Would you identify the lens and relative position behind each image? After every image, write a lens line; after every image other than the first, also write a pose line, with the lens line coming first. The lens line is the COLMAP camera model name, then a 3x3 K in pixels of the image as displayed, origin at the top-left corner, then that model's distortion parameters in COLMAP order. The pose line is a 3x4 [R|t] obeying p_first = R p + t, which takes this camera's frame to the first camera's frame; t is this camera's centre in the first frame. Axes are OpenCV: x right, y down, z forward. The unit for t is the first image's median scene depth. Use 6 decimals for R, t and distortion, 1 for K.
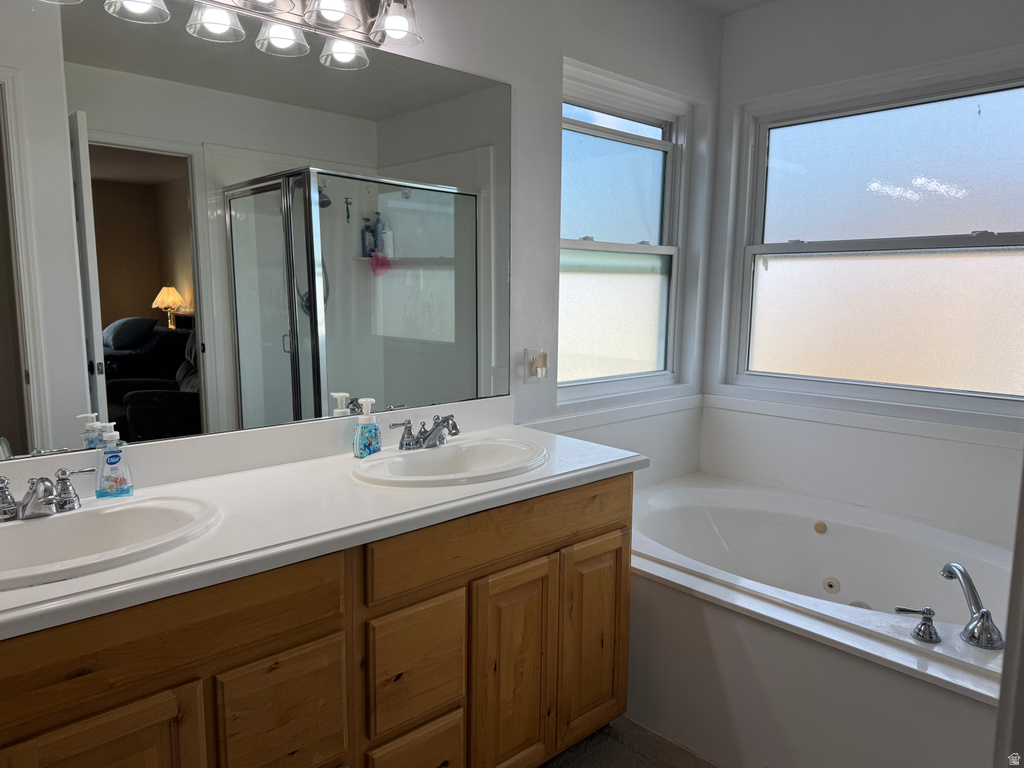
lens RADIAL K [[713.5, 0, 507.8], [0, 713.5, 383.8], [0, 0, 1]] dist [0.013919, -0.011617]
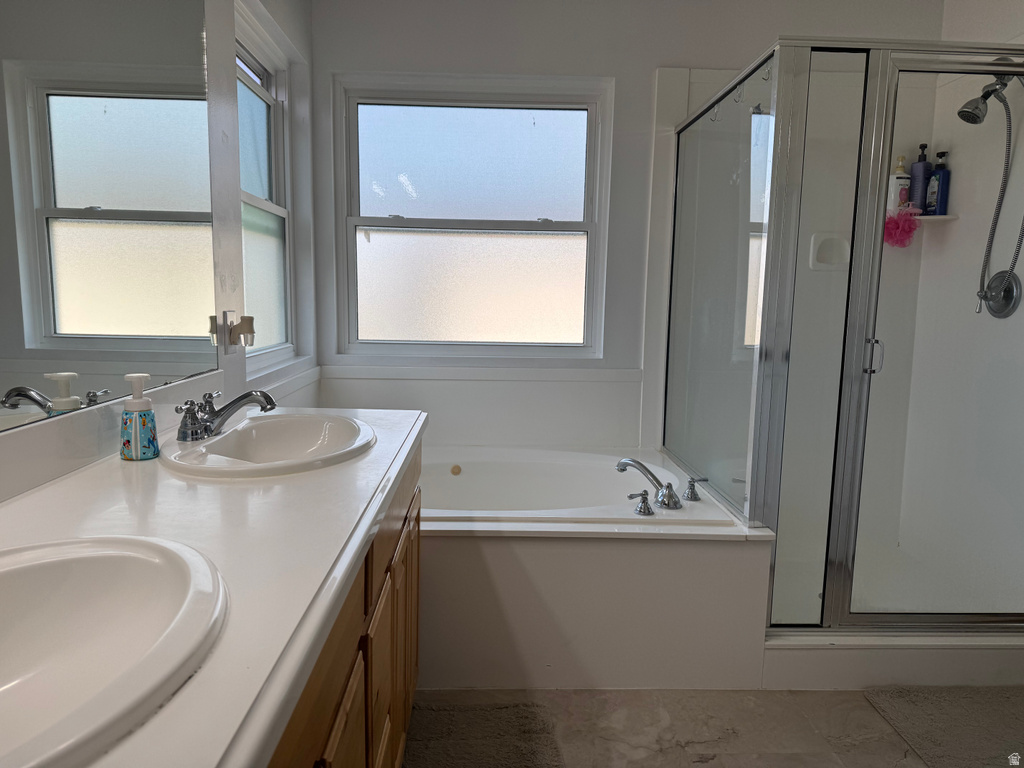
lens RADIAL K [[713.5, 0, 511.9], [0, 713.5, 388.9], [0, 0, 1]] dist [0.013919, -0.011617]
pose [[0.636382, -0.091641, 0.765911, -0.320219], [0.082948, 0.995290, 0.050166, 0.019517], [-0.766901, 0.031606, 0.640987, 0.178968]]
